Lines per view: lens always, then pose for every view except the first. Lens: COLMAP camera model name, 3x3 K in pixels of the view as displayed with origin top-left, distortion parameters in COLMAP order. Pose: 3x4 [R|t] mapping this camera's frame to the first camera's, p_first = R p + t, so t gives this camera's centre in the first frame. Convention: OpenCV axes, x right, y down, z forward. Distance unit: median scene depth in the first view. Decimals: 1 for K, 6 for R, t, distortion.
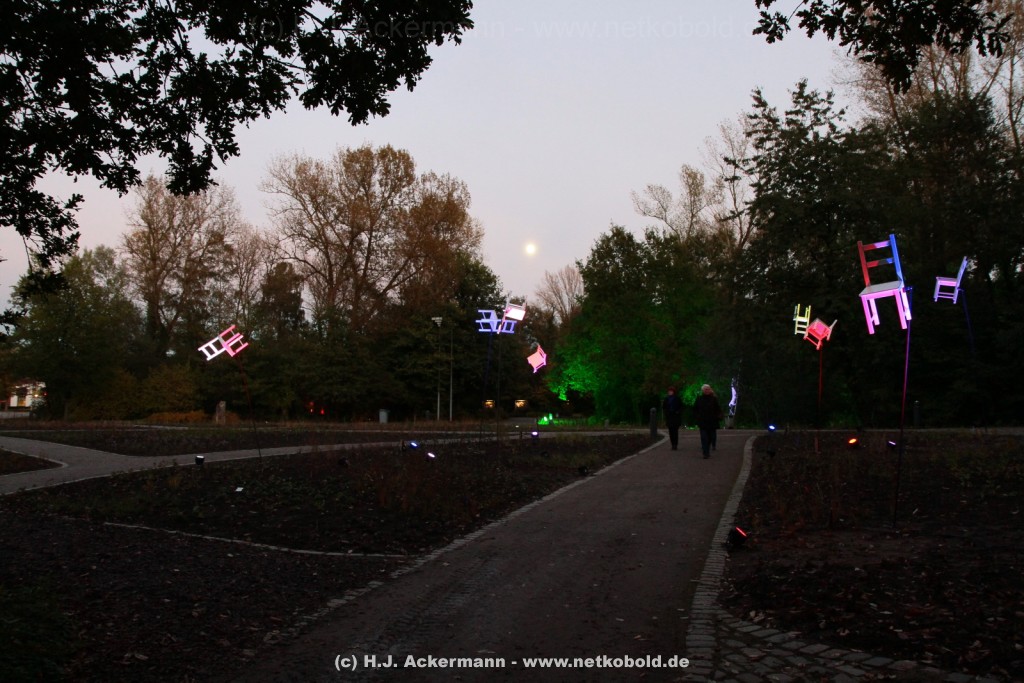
lens RADIAL K [[797.5, 0, 518.2], [0, 797.5, 372.5], [0, 0, 1]] dist [-0.091801, 0.092671]
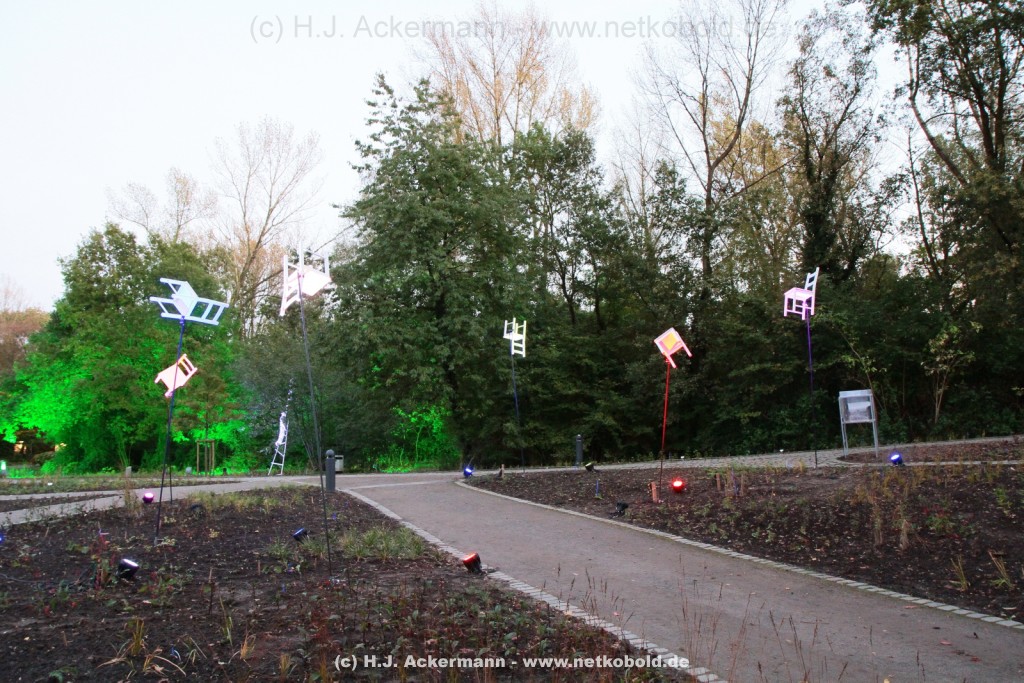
lens RADIAL K [[797.5, 0, 518.2], [0, 797.5, 372.5], [0, 0, 1]] dist [-0.091801, 0.092671]
pose [[0.757451, 0.033682, 0.652023, -0.073639], [-0.002357, 0.998803, -0.048857, 0.004312], [-0.652888, 0.035470, 0.756624, 0.147956]]
